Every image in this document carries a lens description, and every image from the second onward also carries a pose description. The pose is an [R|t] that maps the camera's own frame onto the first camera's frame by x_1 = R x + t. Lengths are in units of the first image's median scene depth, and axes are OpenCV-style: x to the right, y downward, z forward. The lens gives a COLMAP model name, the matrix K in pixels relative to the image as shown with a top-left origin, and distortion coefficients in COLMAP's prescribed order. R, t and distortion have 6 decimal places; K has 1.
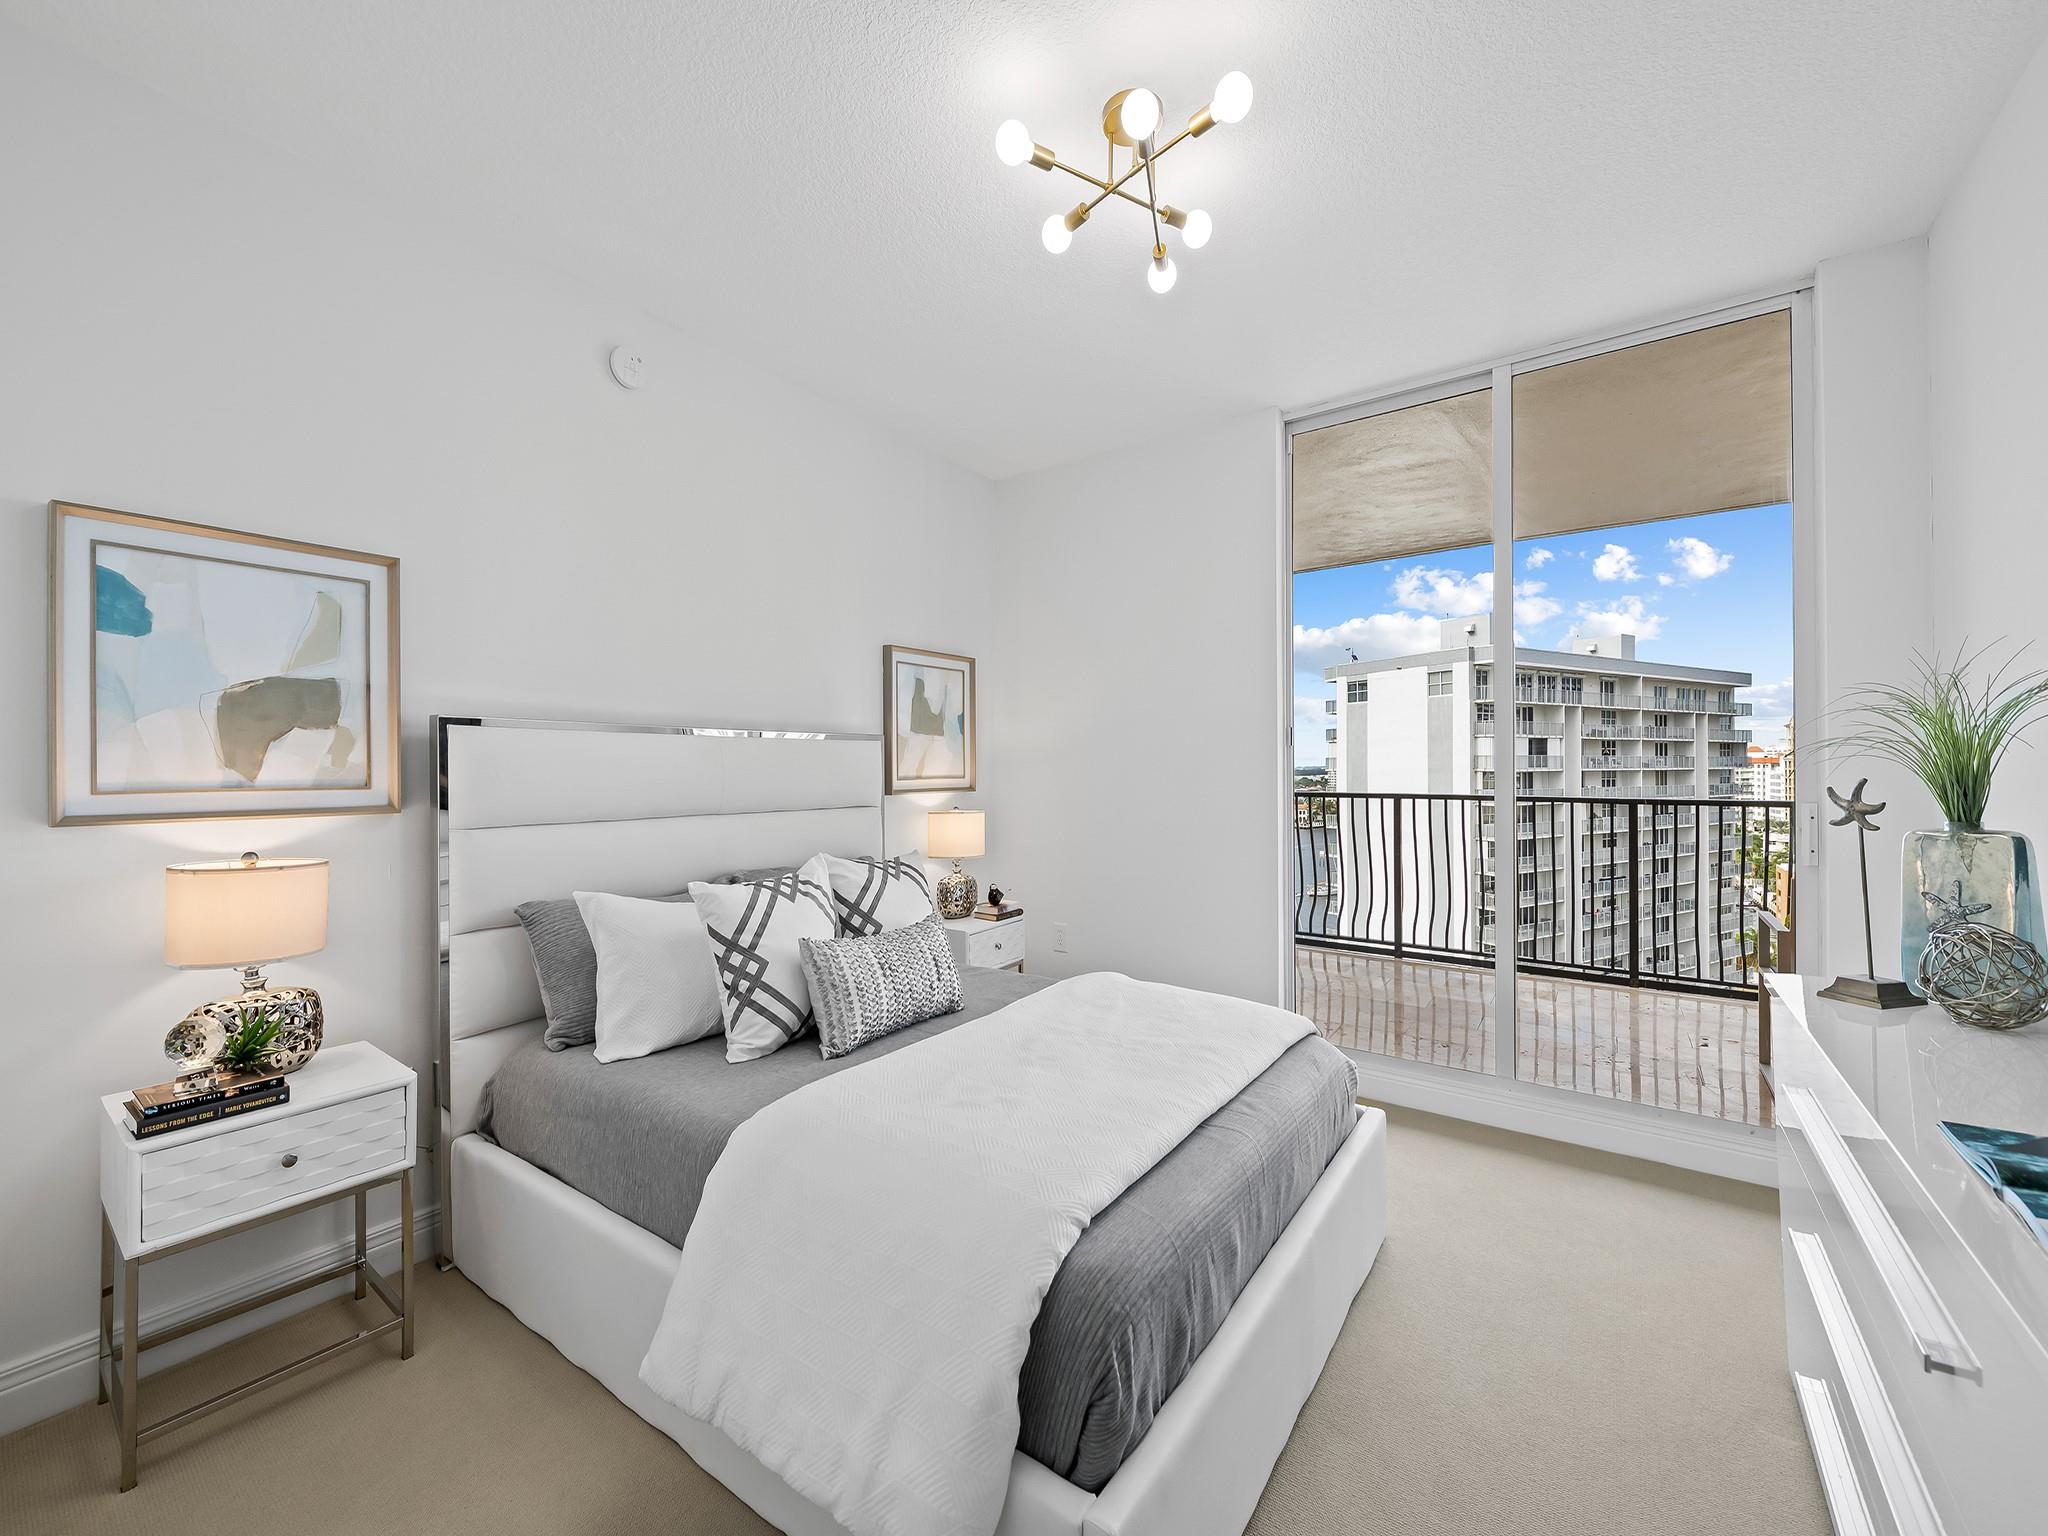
lens RADIAL K [[816.0, 0, 1026.6], [0, 816.0, 760.9], [0, 0, 1]] dist [0.004059, -0.004214]
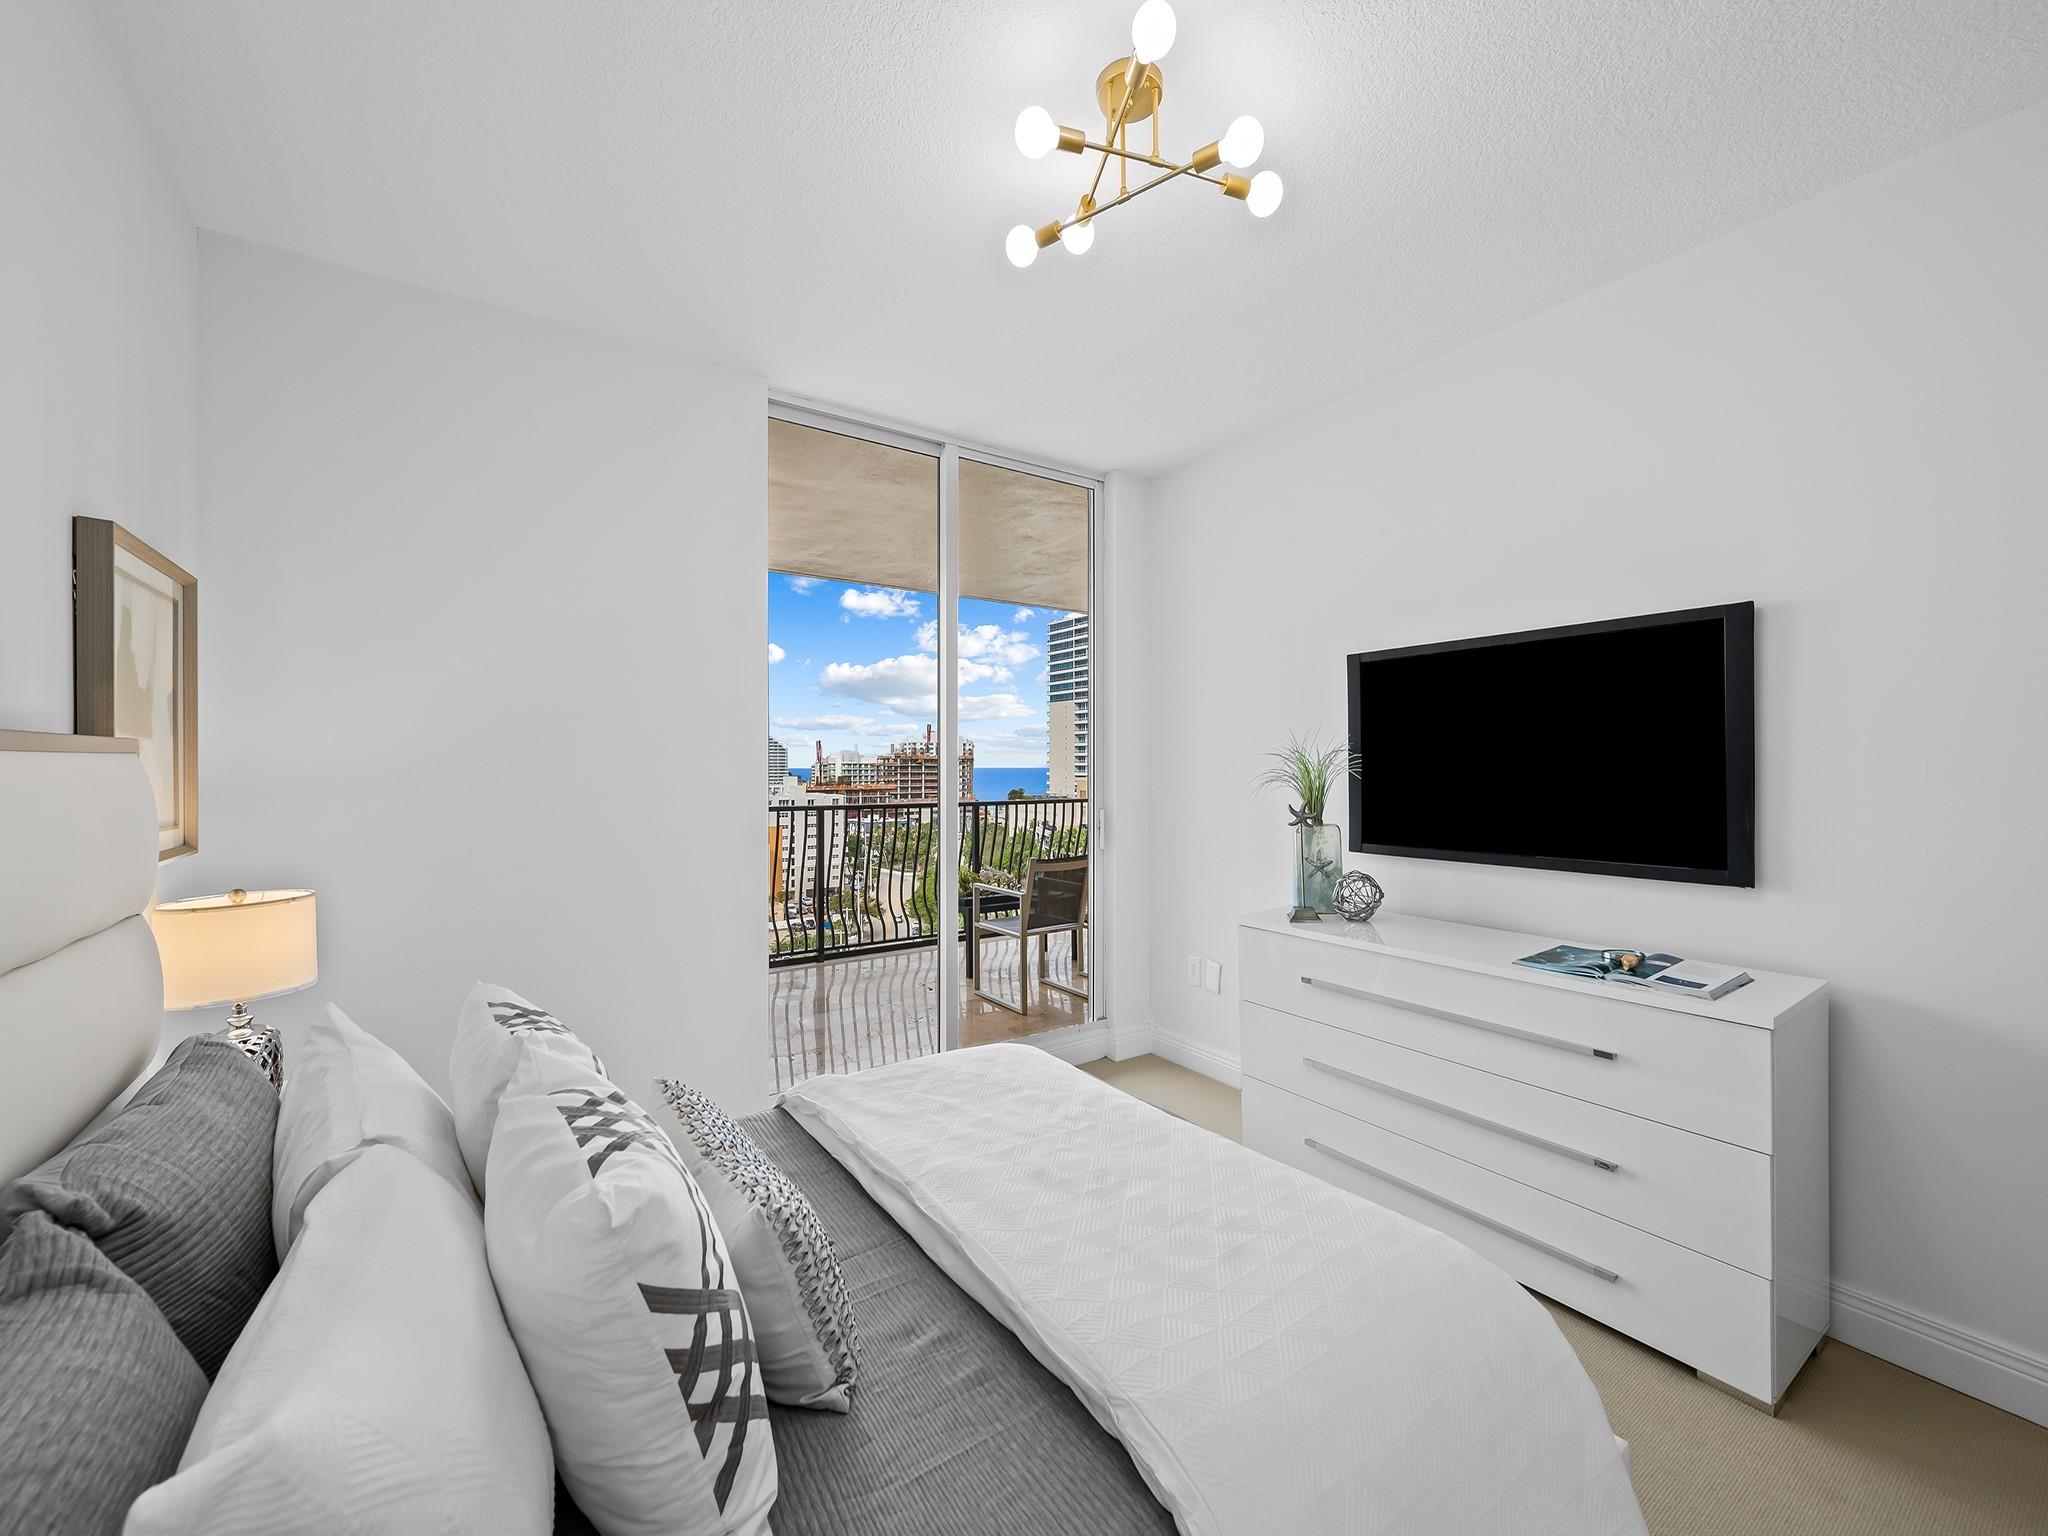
lens RADIAL K [[816.0, 0, 1026.6], [0, 816.0, 760.9], [0, 0, 1]] dist [0.004059, -0.004214]
pose [[0.337752, 0.009475, 0.941187, -0.655437], [-0.007946, 0.999942, -0.007216, -0.032396], [-0.941202, -0.005041, 0.337808, 0.691384]]
